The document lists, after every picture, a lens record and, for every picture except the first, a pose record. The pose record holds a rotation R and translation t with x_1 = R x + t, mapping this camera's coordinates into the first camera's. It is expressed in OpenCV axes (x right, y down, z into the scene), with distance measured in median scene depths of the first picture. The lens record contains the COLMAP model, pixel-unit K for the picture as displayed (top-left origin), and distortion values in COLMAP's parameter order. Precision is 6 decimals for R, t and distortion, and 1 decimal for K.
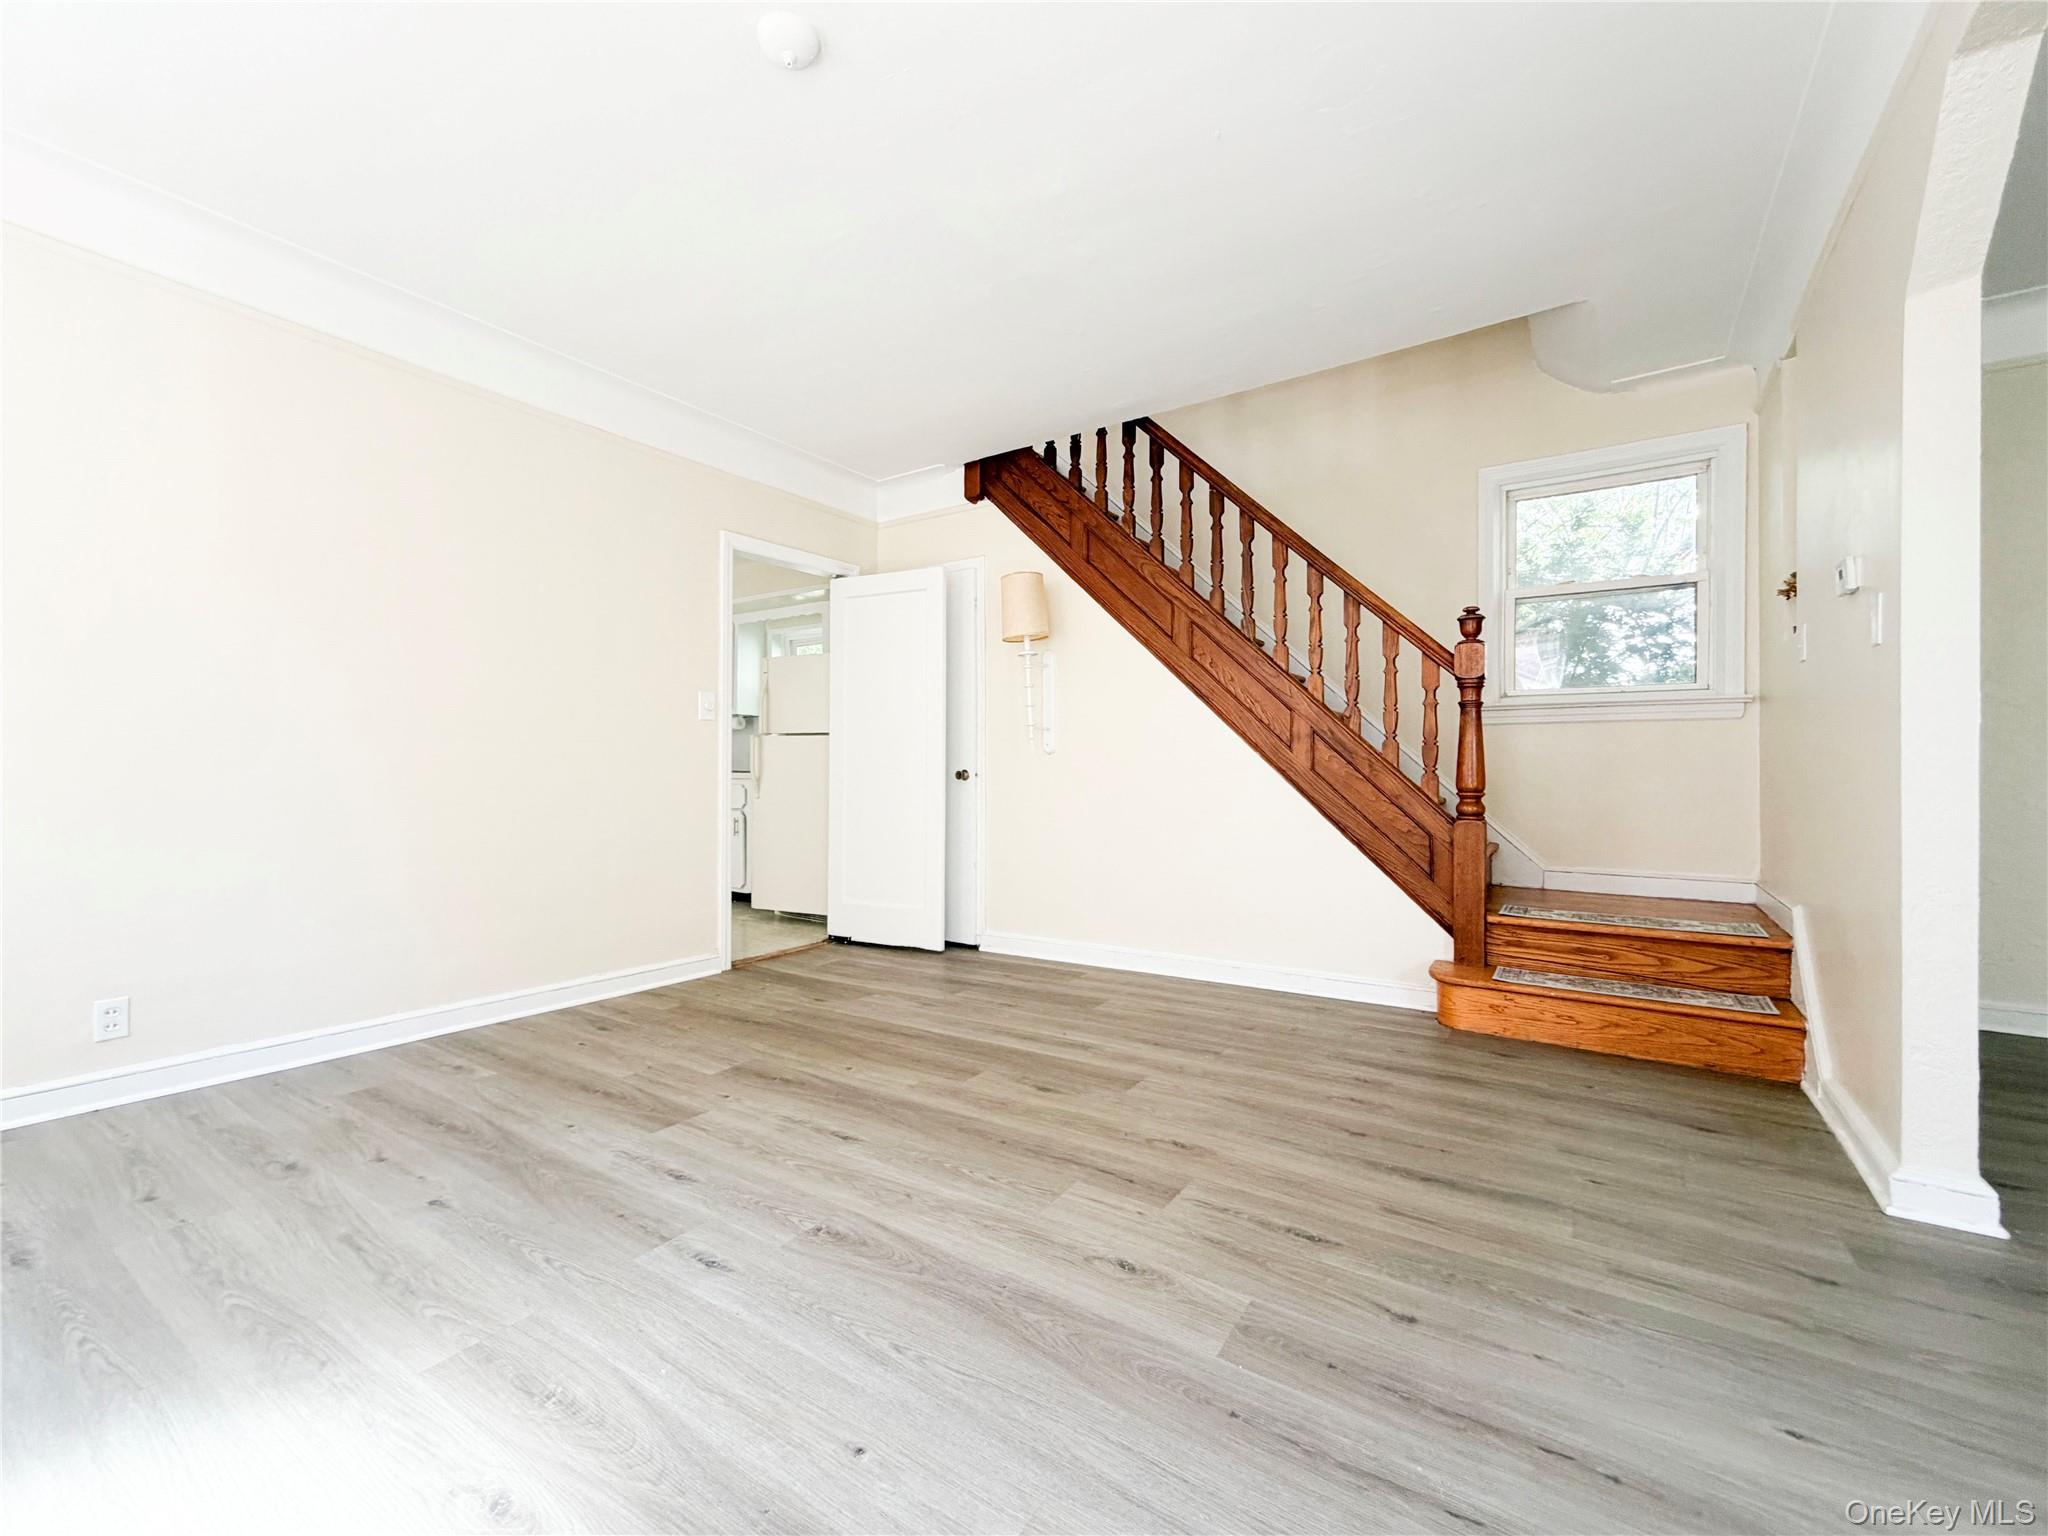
lens RADIAL K [[837.3, 0, 1031.0], [0, 837.3, 769.0], [0, 0, 1]] dist [0.001168, 0.000022]
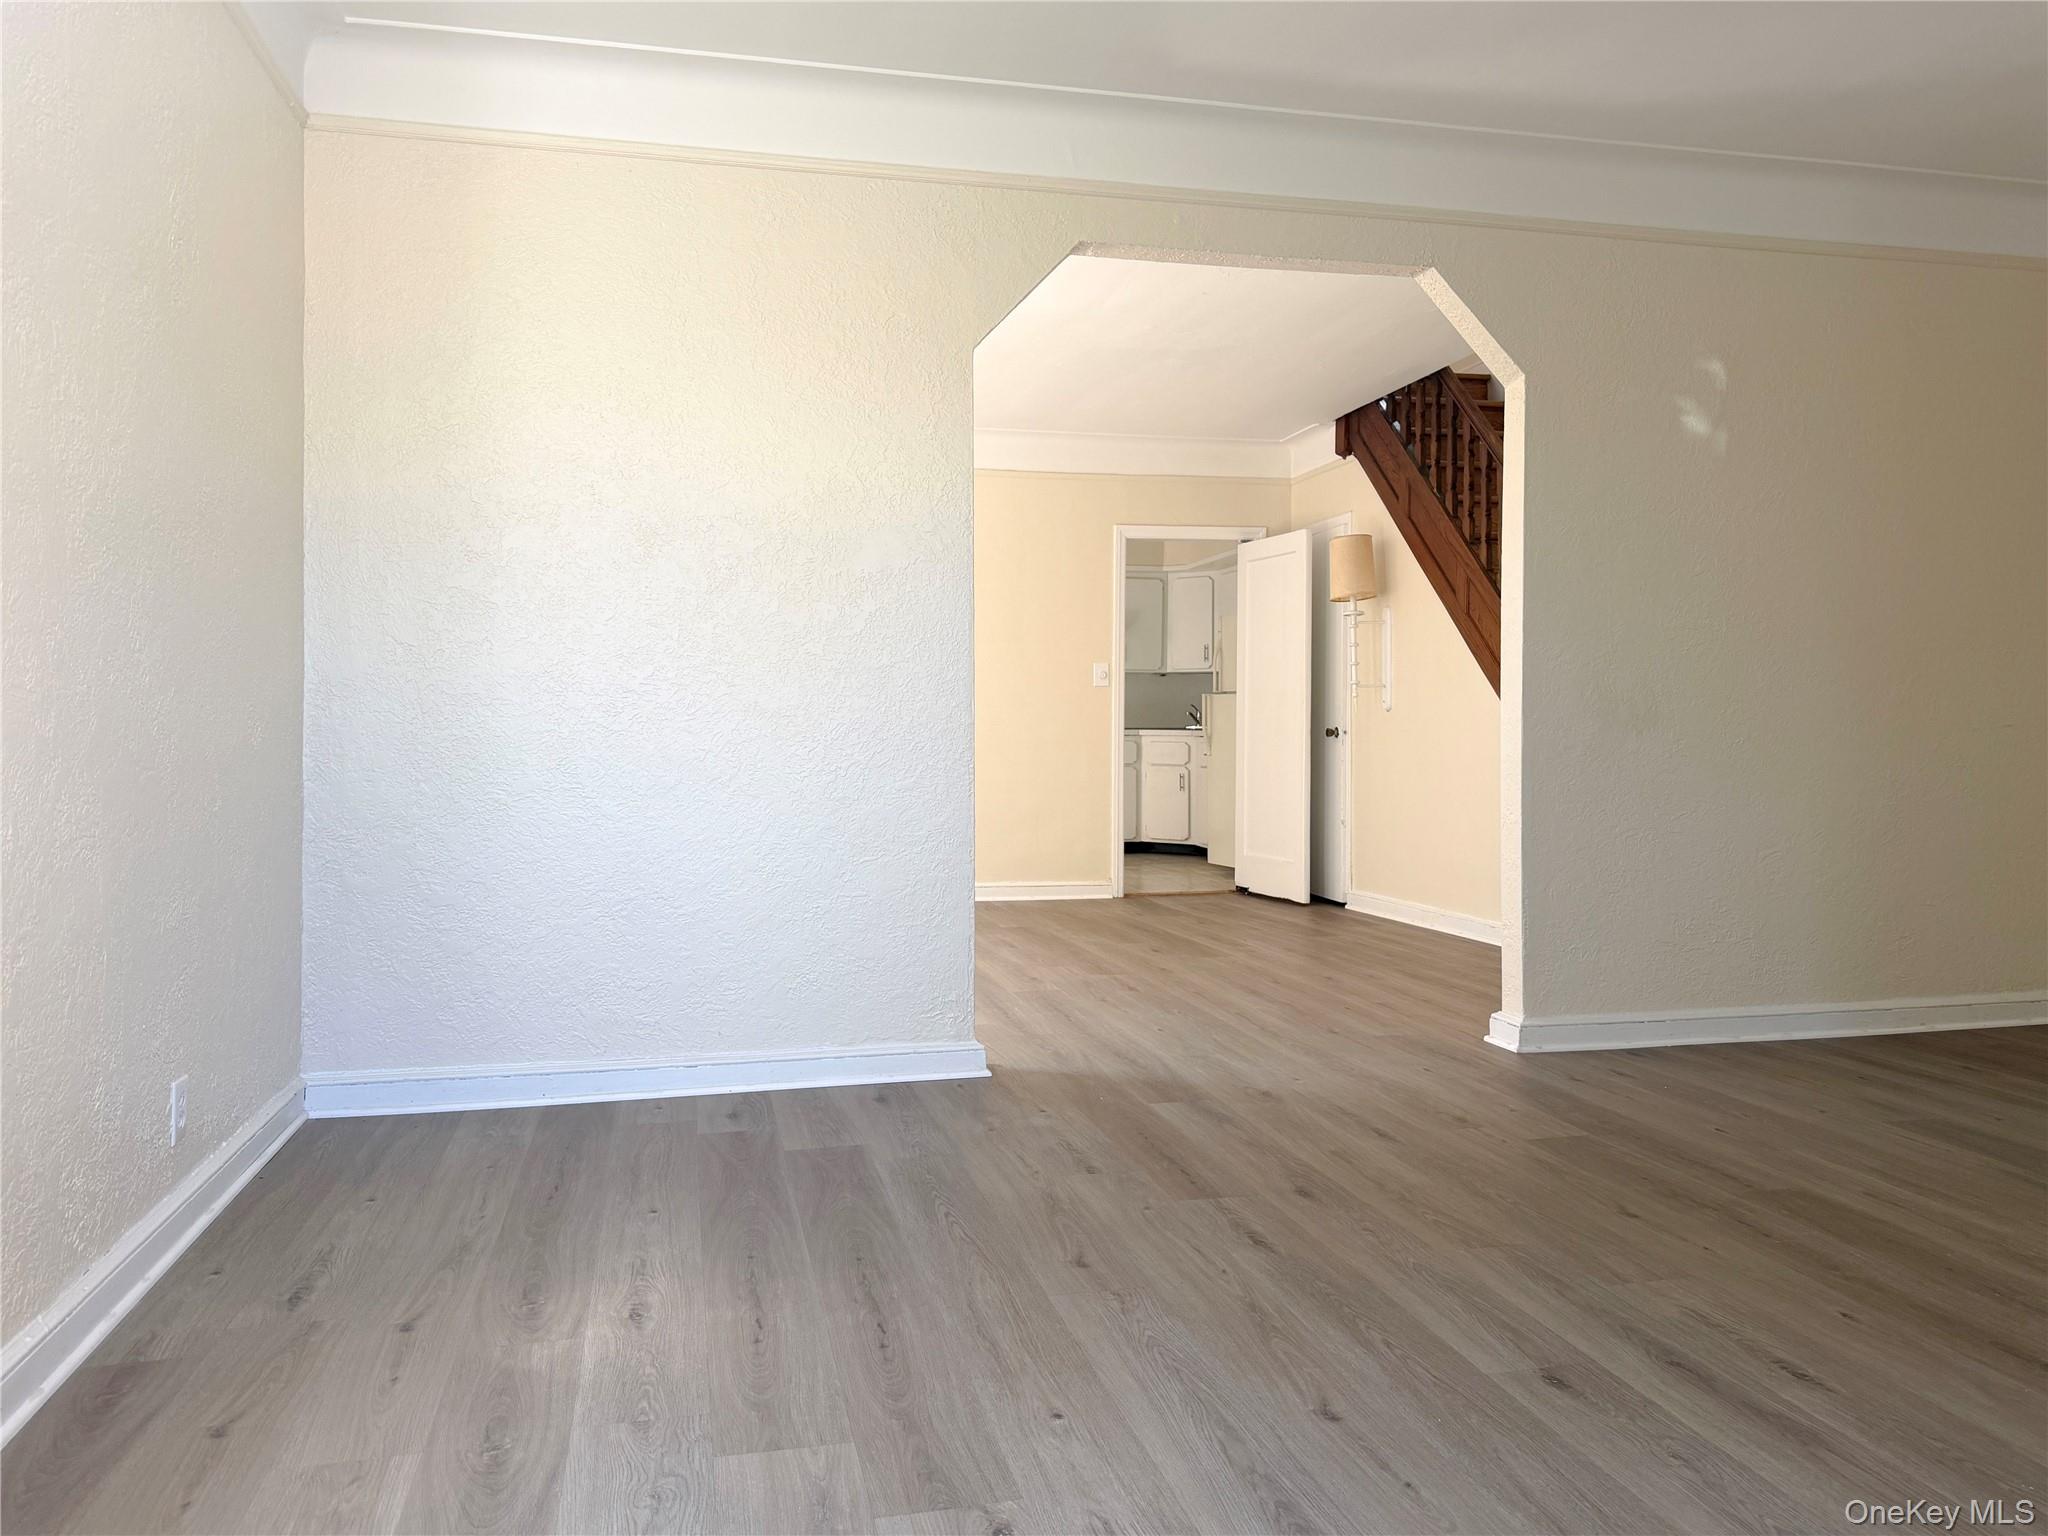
lens RADIAL K [[1457.5, 0, 1014.3], [0, 1457.5, 770.6], [0, 0, 1]] dist [0.022846, -0.036085]
pose [[0.726150, 0.019929, -0.687248, 0.850061], [0.000095, 0.999577, 0.029086, 0.001866], [0.687537, -0.021186, 0.725840, -0.535426]]
